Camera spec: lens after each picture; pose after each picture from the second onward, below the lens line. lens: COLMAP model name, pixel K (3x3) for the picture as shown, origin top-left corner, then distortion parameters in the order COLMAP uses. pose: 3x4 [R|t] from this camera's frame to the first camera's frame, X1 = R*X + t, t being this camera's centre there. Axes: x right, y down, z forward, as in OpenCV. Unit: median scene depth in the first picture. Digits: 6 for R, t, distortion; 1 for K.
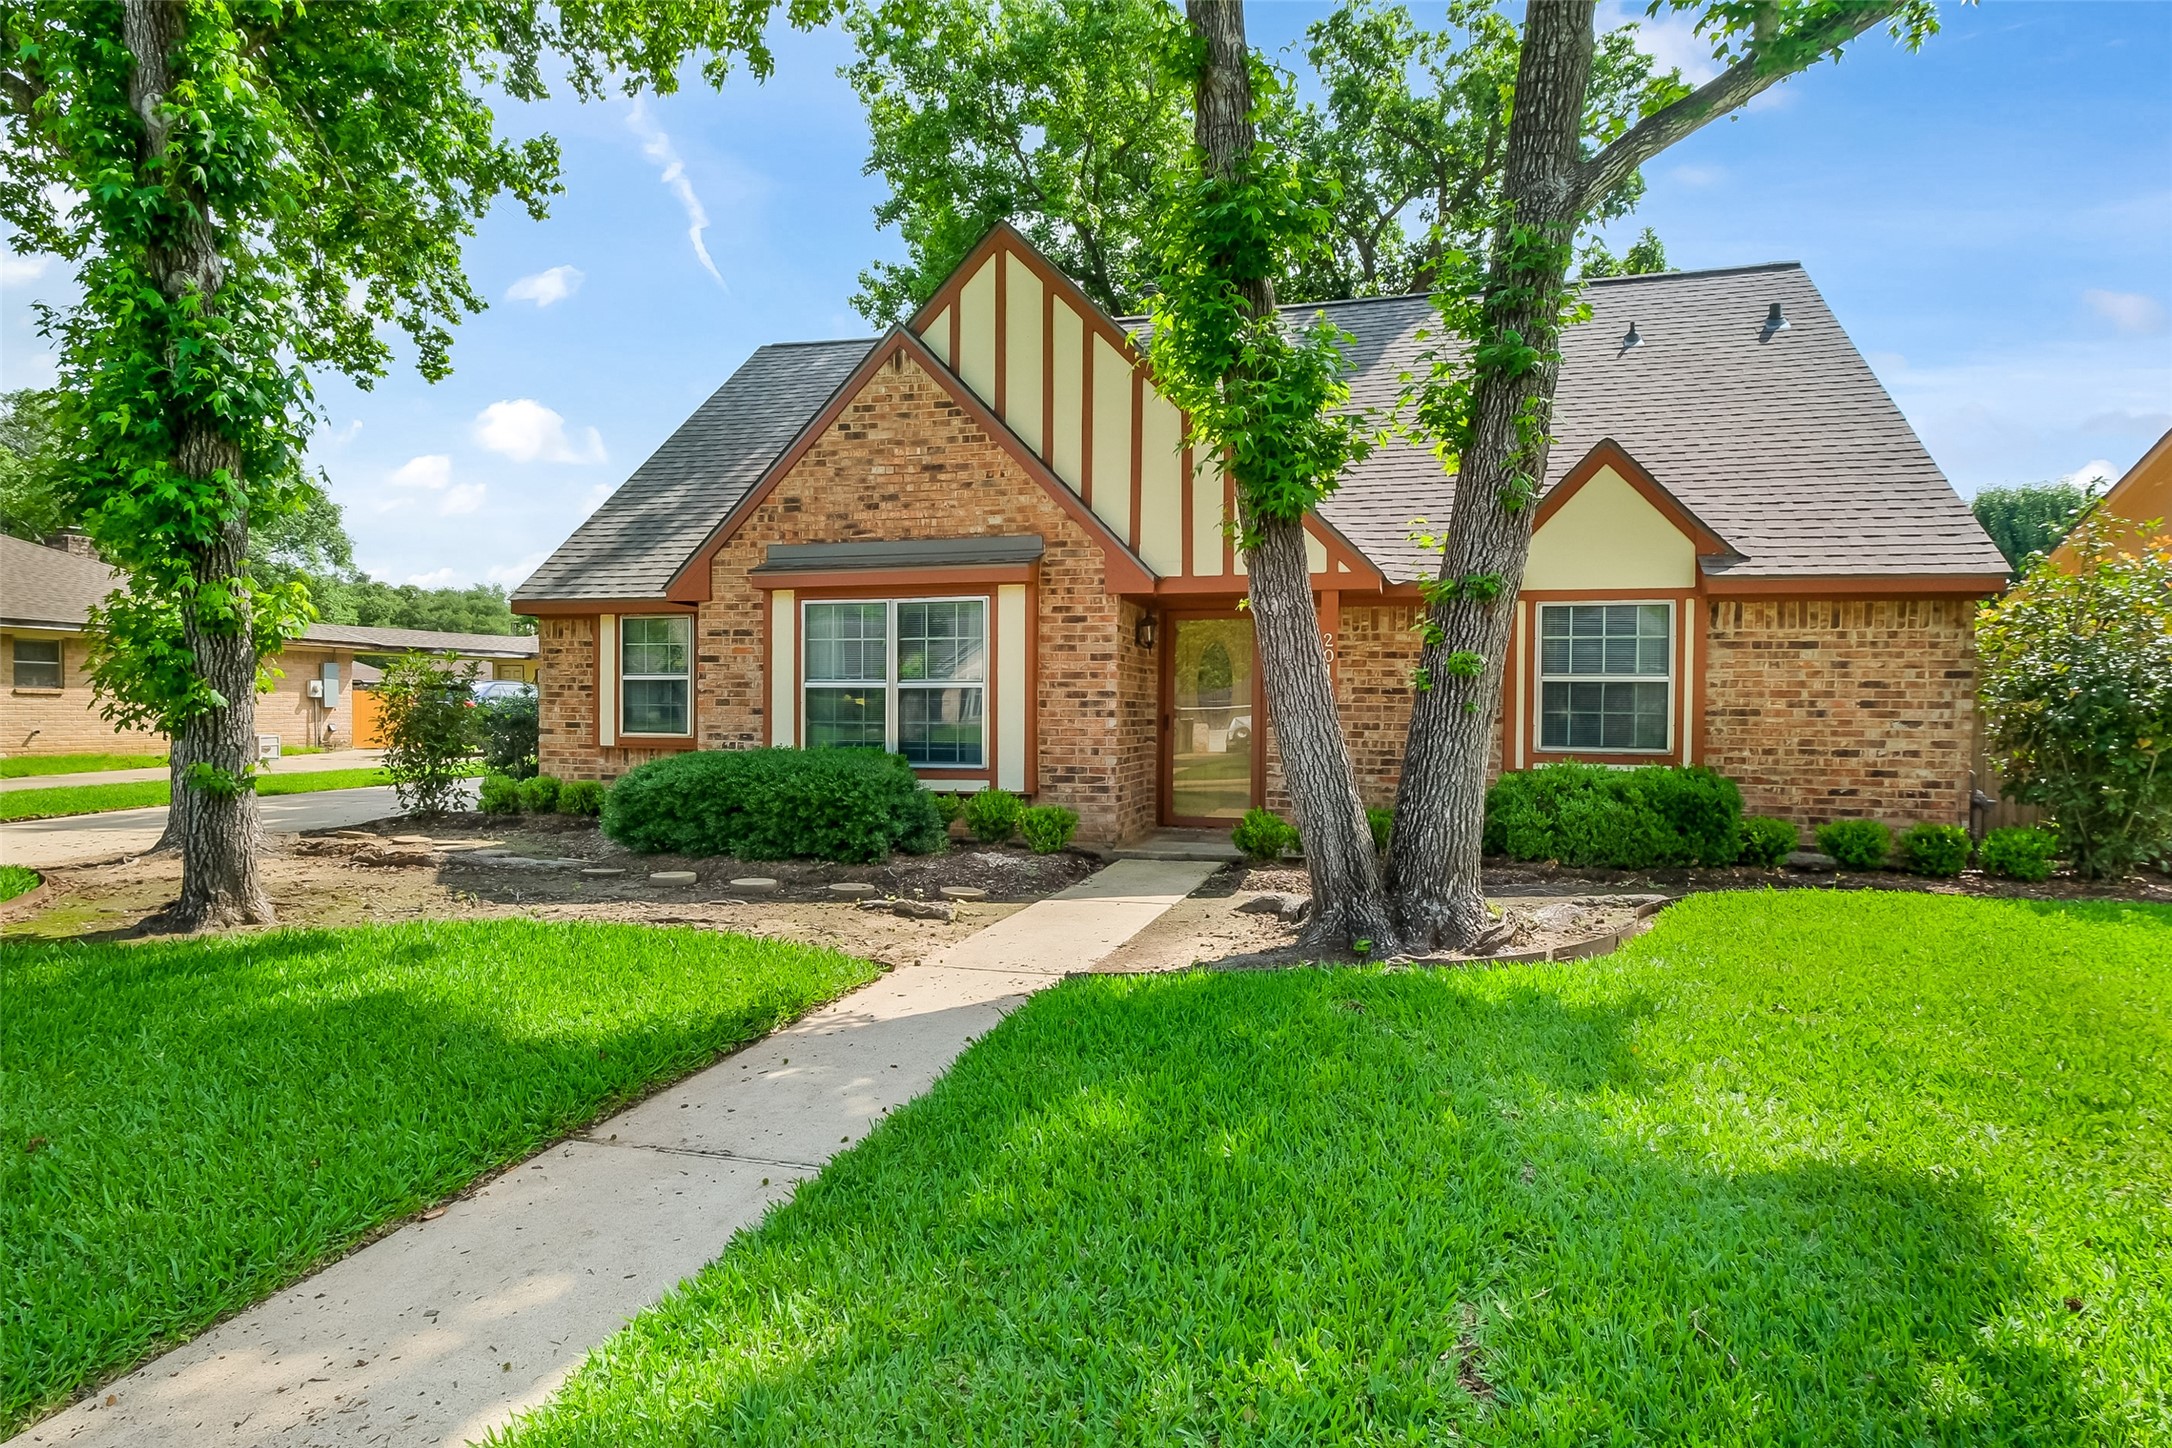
lens RADIAL K [[1196.0, 0, 1084.7], [0, 1196.0, 724.8], [0, 0, 1]] dist [0.002760, -0.003624]
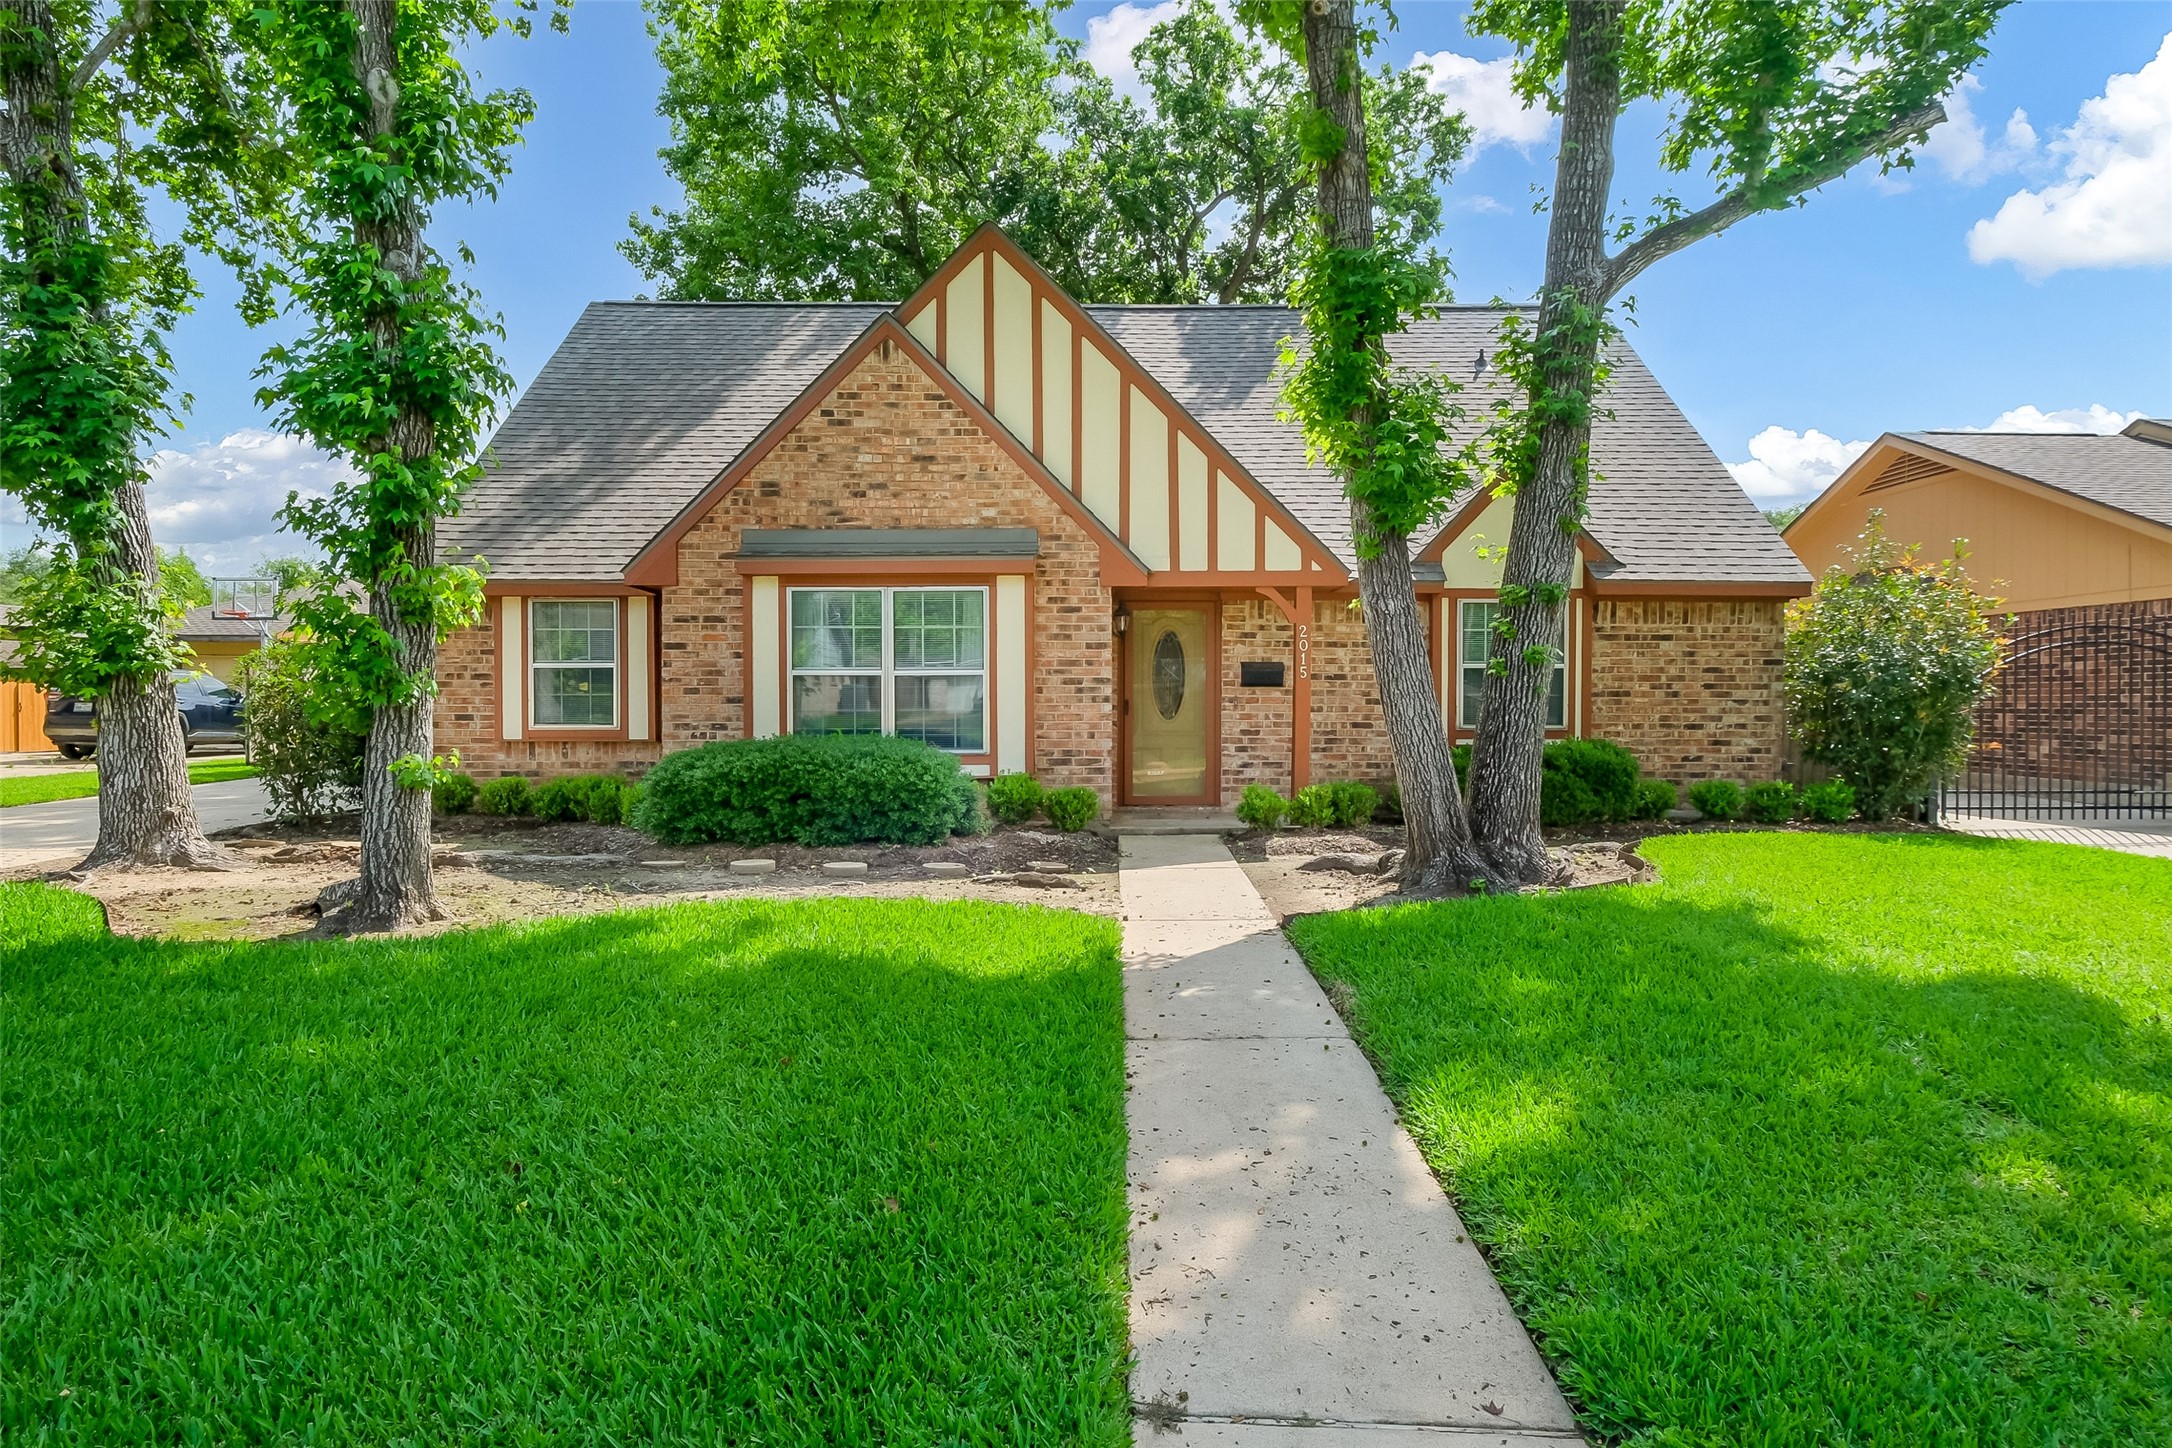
lens RADIAL K [[1309.1, 0, 1084.4], [0, 1309.1, 716.0], [0, 0, 1]] dist [0.000957, -0.002675]
pose [[0.961986, -0.011662, 0.272850, -0.304257], [0.011379, 0.999932, 0.002618, 0.002287], [-0.272862, 0.000586, 0.962053, -0.107143]]
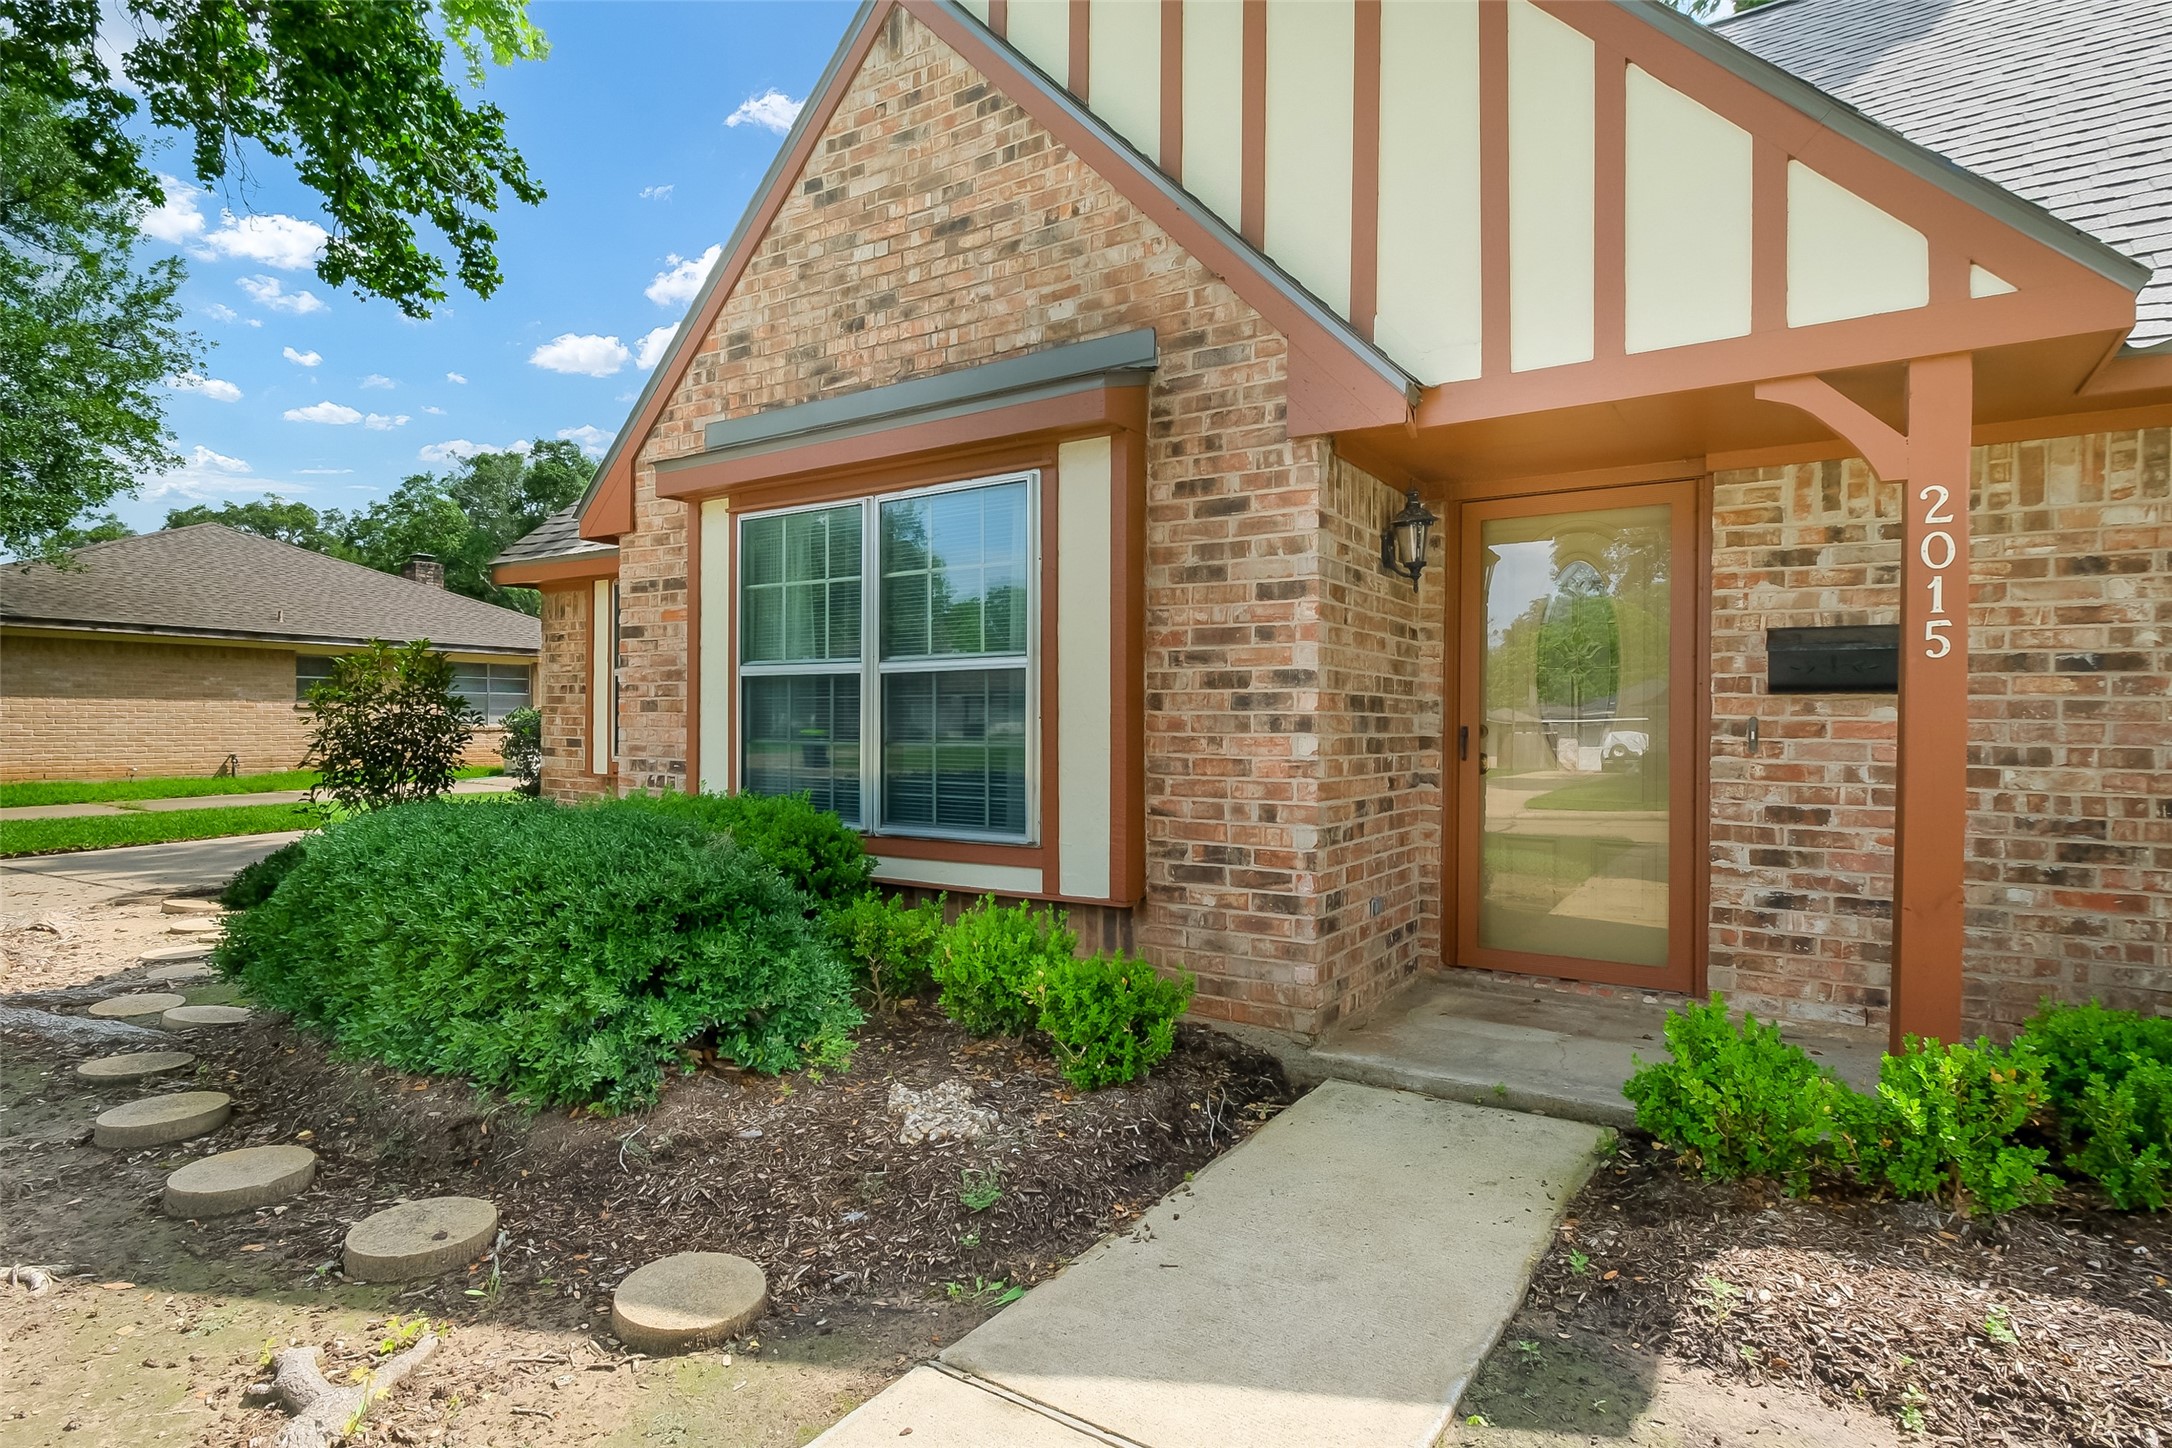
lens RADIAL K [[1117.1, 0, 1091.9], [0, 1117.1, 712.1], [0, 0, 1]] dist [0.006807, -0.000278]
pose [[0.952511, -0.005341, -0.304459, 0.068417], [-0.001651, 0.999741, -0.022704, -0.004301], [0.304501, 0.022128, 0.952255, 0.587705]]
